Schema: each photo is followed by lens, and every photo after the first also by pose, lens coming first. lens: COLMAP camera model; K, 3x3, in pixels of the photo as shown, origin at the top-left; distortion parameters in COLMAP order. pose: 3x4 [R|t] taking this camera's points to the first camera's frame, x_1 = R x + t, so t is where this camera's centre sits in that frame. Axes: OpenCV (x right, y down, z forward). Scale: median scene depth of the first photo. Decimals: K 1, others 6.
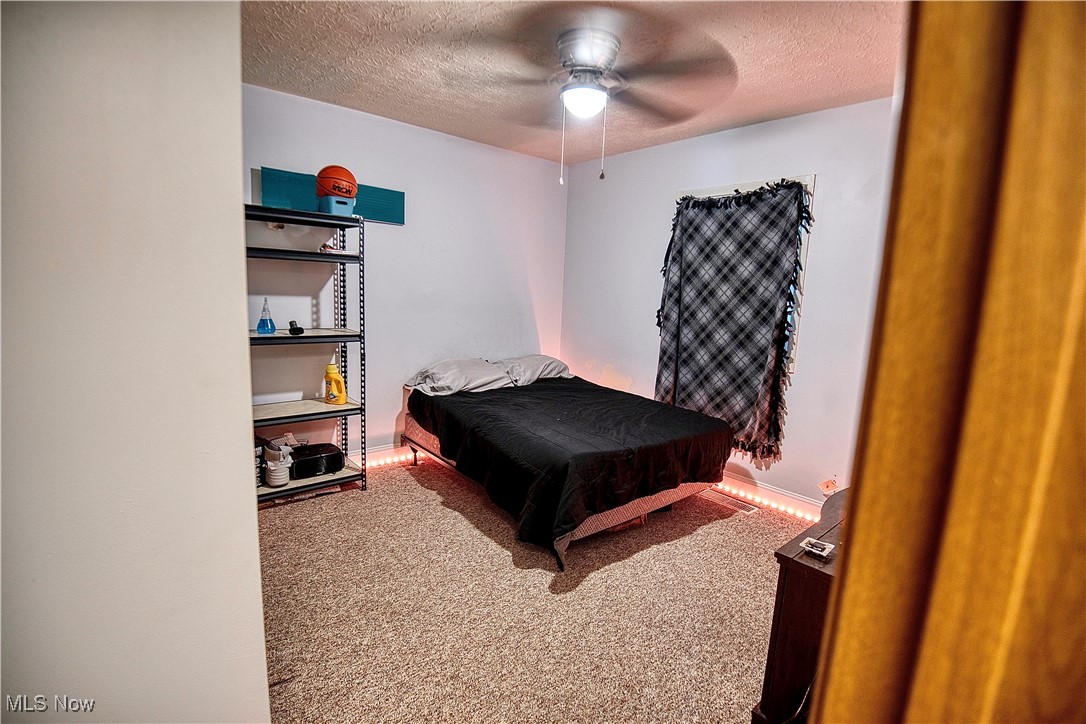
lens RADIAL K [[500.6, 0, 546.4], [0, 500.6, 366.0], [0, 0, 1]] dist [-0.003174, -0.023681]
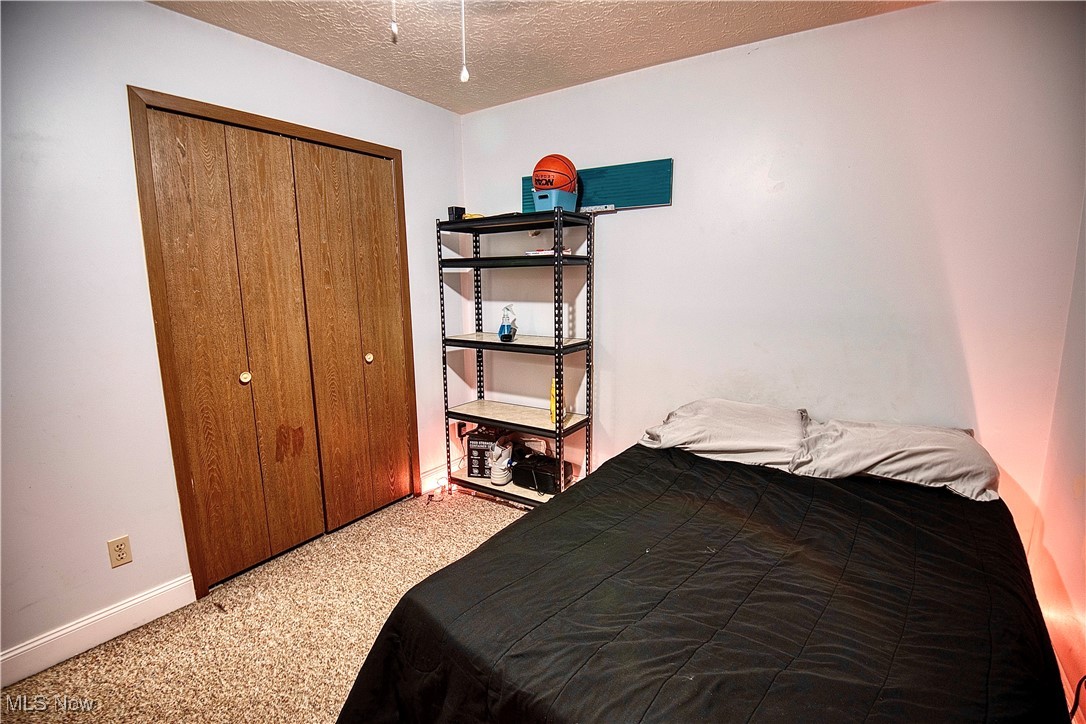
lens RADIAL K [[500.6, 0, 546.4], [0, 500.6, 366.0], [0, 0, 1]] dist [-0.003174, -0.023681]
pose [[0.266618, 0.112036, -0.957268, 0.436465], [-0.130352, 0.988287, 0.079361, -0.095129], [0.954947, 0.103623, 0.278099, 0.732423]]
